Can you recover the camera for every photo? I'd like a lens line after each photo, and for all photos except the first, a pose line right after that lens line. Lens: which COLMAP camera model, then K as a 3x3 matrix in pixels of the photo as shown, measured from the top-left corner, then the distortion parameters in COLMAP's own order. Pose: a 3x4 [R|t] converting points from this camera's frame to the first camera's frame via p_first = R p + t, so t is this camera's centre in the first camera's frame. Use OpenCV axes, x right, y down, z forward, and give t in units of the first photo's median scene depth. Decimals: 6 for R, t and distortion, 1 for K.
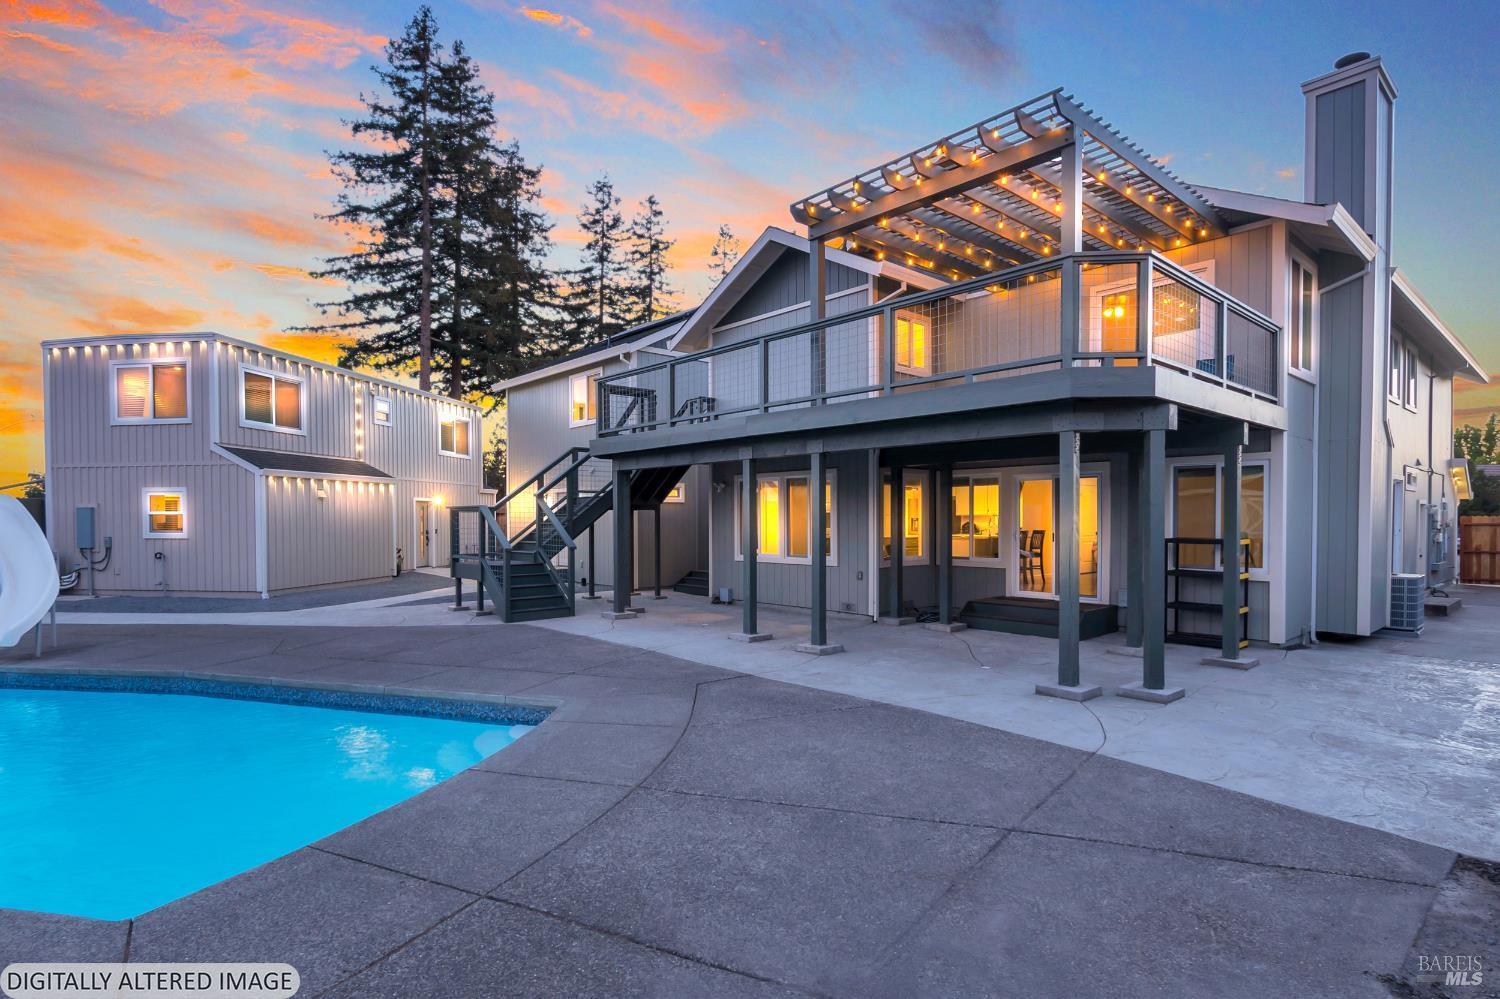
lens RADIAL K [[770.0, 0, 746.7], [0, 770.0, 539.0], [0, 0, 1]] dist [0.007552, -0.000606]
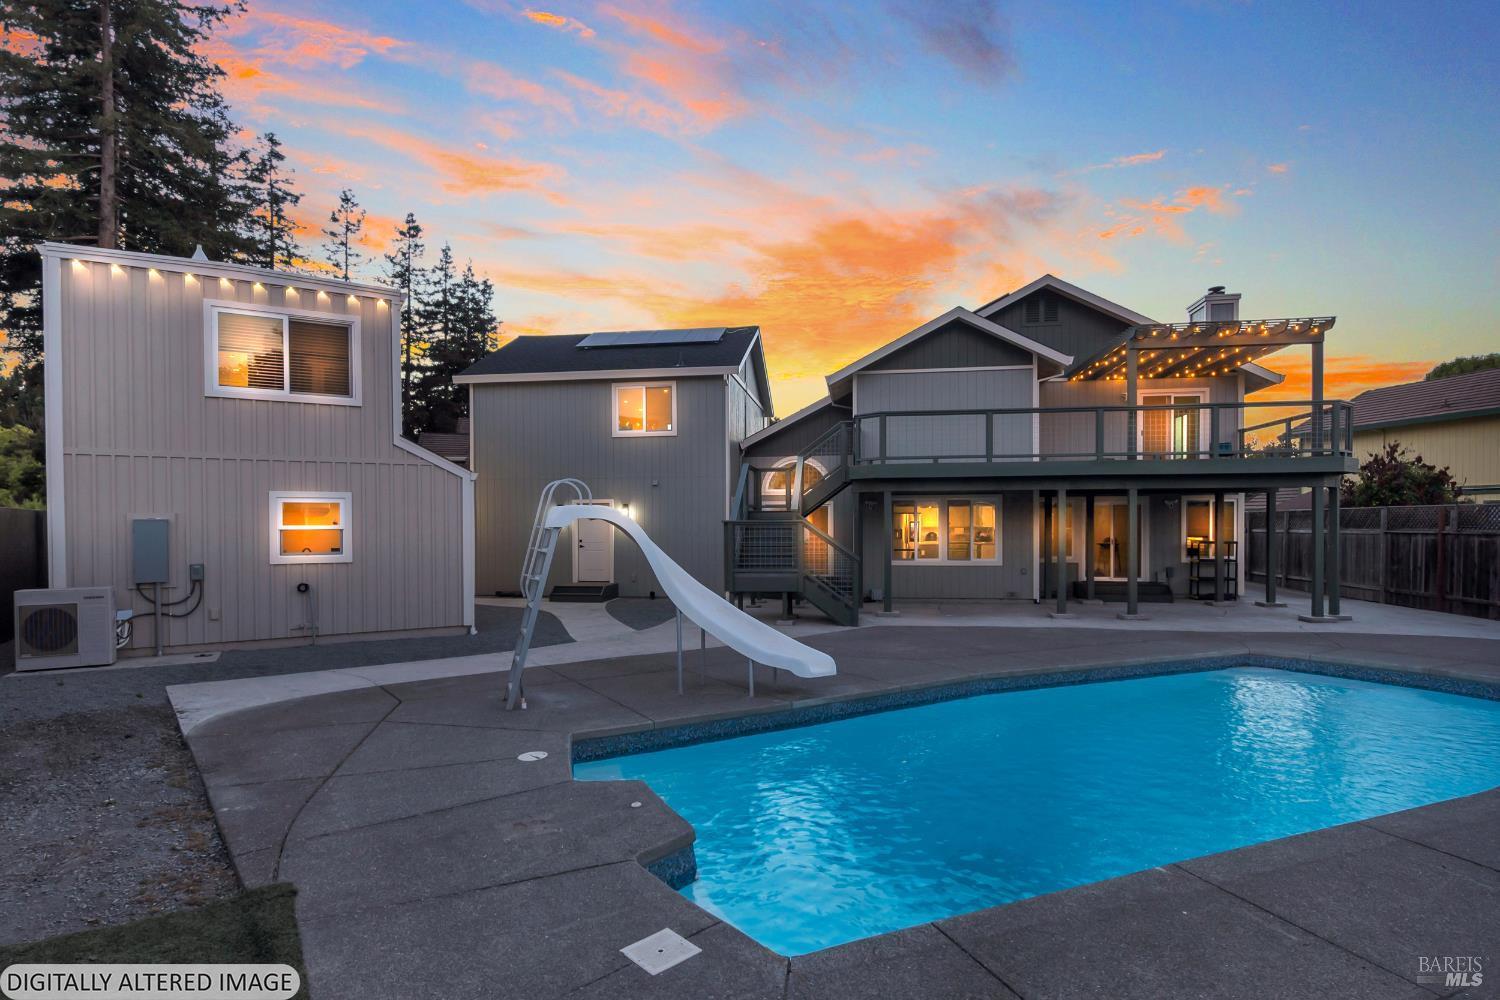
lens RADIAL K [[770.0, 0, 746.7], [0, 770.0, 539.5], [0, 0, 1]] dist [0.007552, -0.000606]
pose [[0.769509, -0.013338, 0.638497, -0.882073], [0.019749, 0.999801, -0.002916, -0.012365], [-0.638331, 0.014853, 0.769619, 0.191687]]
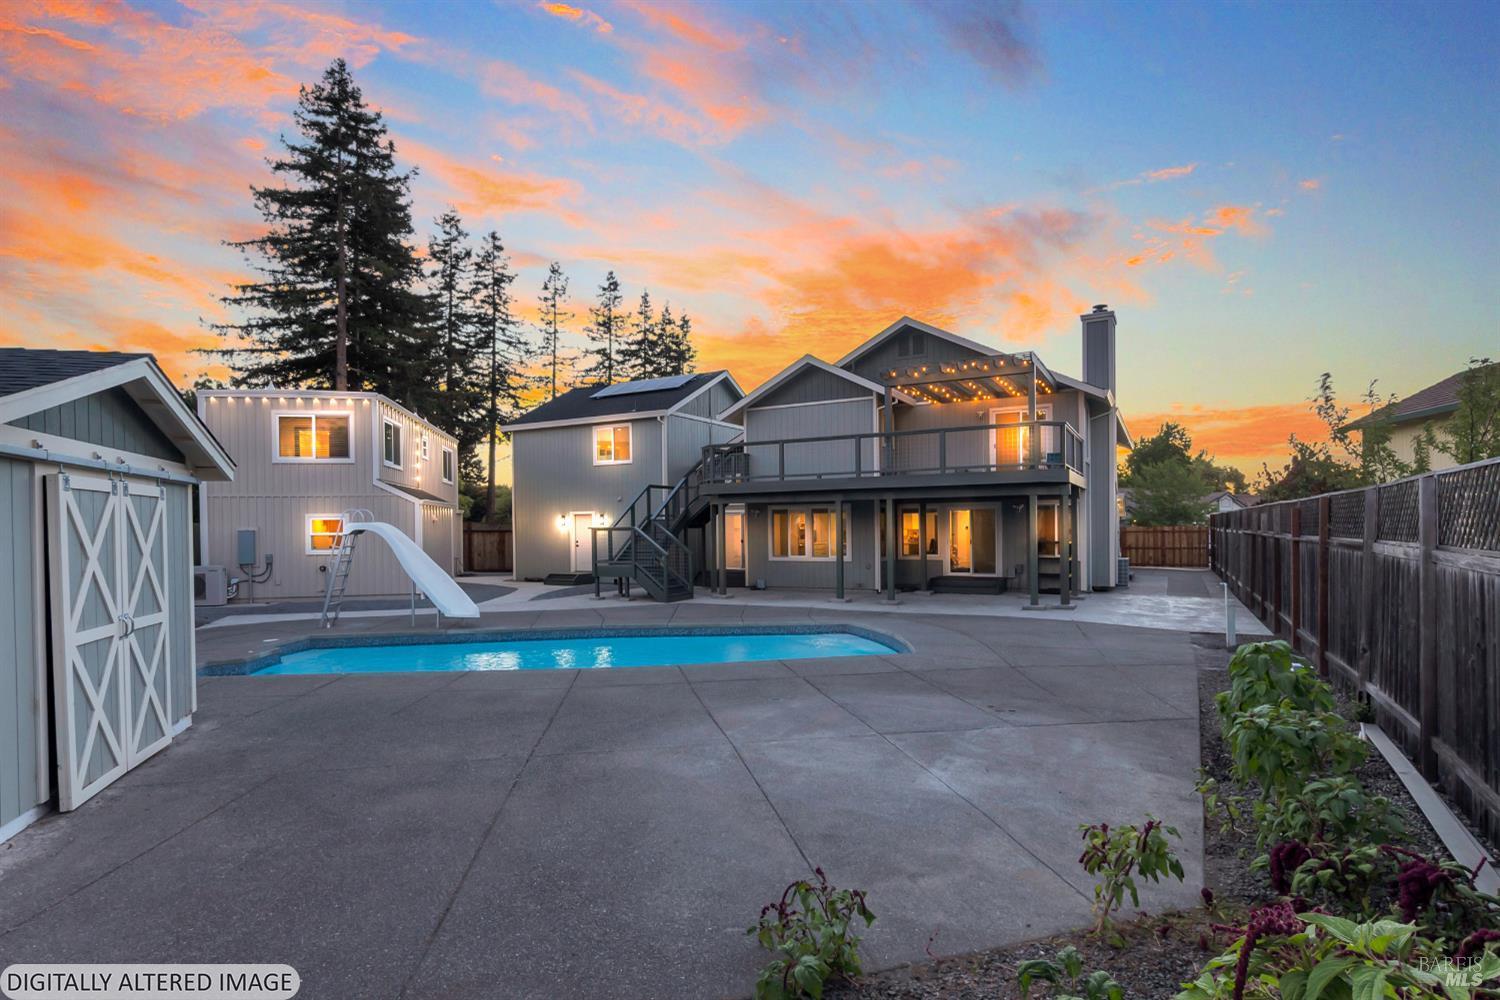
lens RADIAL K [[770.0, 0, 746.7], [0, 770.0, 539.5], [0, 0, 1]] dist [0.007552, -0.000606]
pose [[0.942342, -0.014063, 0.334357, -0.521284], [0.018967, 0.999755, -0.011407, 0.002117], [-0.334114, 0.017091, 0.942378, -0.395714]]
